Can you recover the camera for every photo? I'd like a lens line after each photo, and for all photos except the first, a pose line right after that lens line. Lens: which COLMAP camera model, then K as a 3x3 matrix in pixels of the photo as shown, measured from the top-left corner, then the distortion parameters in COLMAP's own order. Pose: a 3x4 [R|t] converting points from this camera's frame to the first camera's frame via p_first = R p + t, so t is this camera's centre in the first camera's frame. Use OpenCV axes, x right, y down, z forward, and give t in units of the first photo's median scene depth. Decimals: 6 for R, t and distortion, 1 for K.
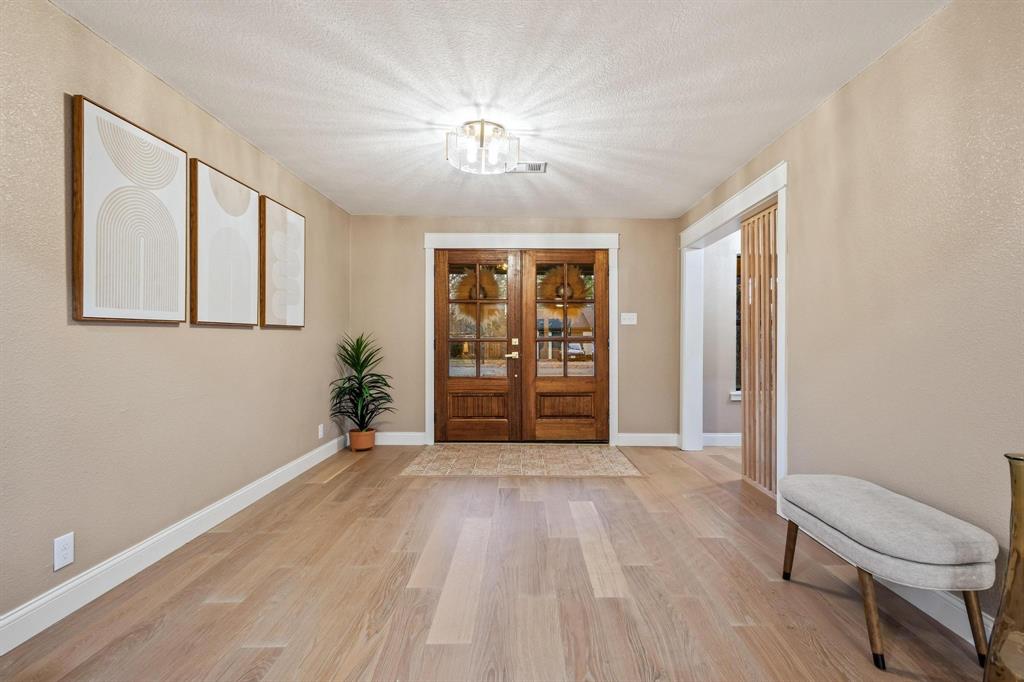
lens RADIAL K [[468.6, 0, 542.8], [0, 468.6, 344.6], [0, 0, 1]] dist [0.004133, 0.000148]
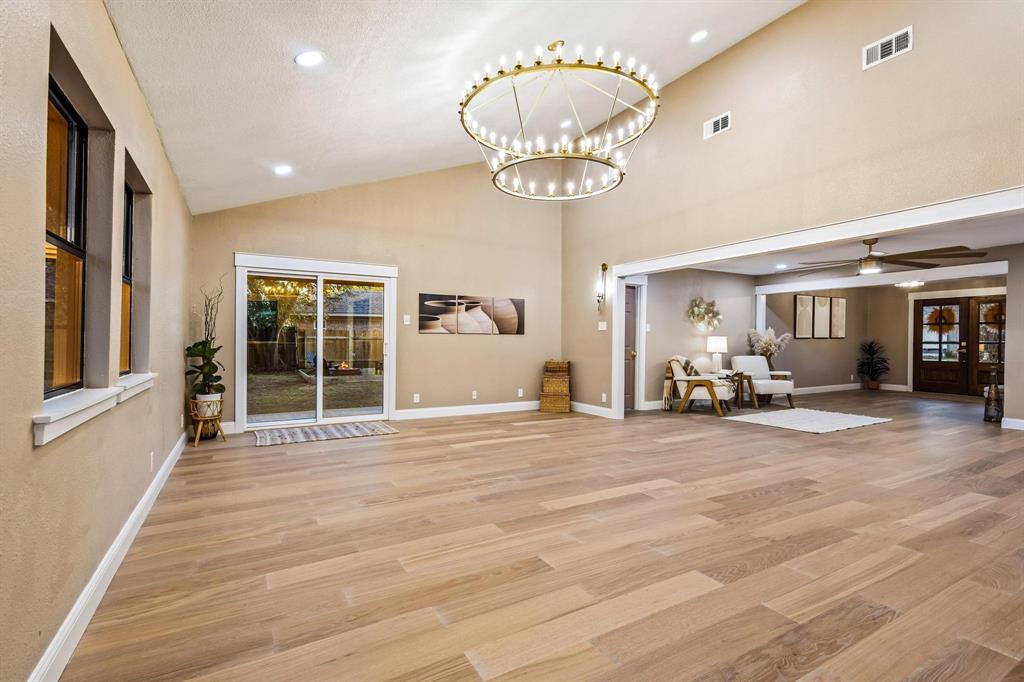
lens RADIAL K [[468.6, 0, 506.1], [0, 468.6, 337.0], [0, 0, 1]] dist [0.004133, 0.000148]
pose [[0.449637, -0.002254, -0.893209, 0.848208], [-0.012633, 0.999881, -0.008882, 0.006458], [0.893122, 0.015278, 0.449555, -1.616964]]
